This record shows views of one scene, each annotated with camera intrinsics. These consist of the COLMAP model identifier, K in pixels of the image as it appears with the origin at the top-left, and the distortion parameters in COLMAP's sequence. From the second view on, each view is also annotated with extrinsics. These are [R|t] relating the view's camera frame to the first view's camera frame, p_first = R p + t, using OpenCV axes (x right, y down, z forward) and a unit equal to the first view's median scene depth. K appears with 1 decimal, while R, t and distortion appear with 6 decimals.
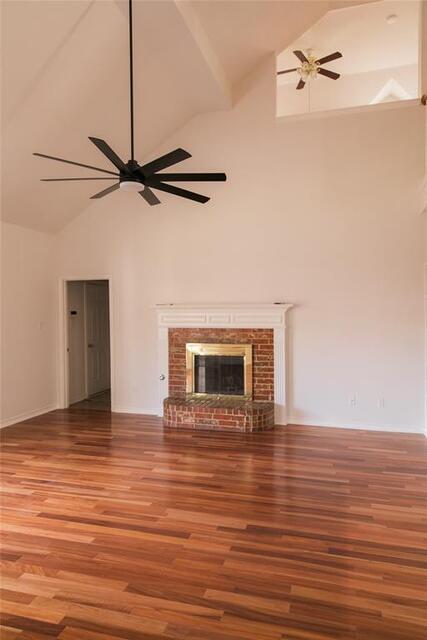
lens RADIAL K [[436.8, 0, 233.0], [0, 436.8, 321.6], [0, 0, 1]] dist [0.016904, -0.003481]
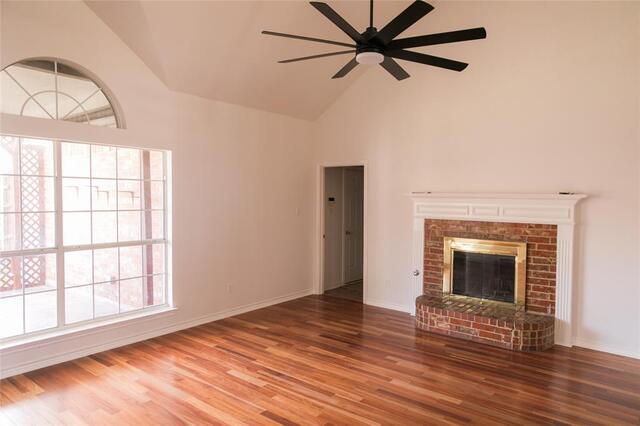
lens RADIAL K [[436.8, 0, 325.7], [0, 436.8, 212.3], [0, 0, 1]] dist [0.016904, -0.003481]
pose [[0.914602, 0.033064, -0.403001, 0.029782], [-0.027934, 0.999437, 0.018602, -0.010255], [0.403389, -0.005756, 0.915011, 0.102021]]
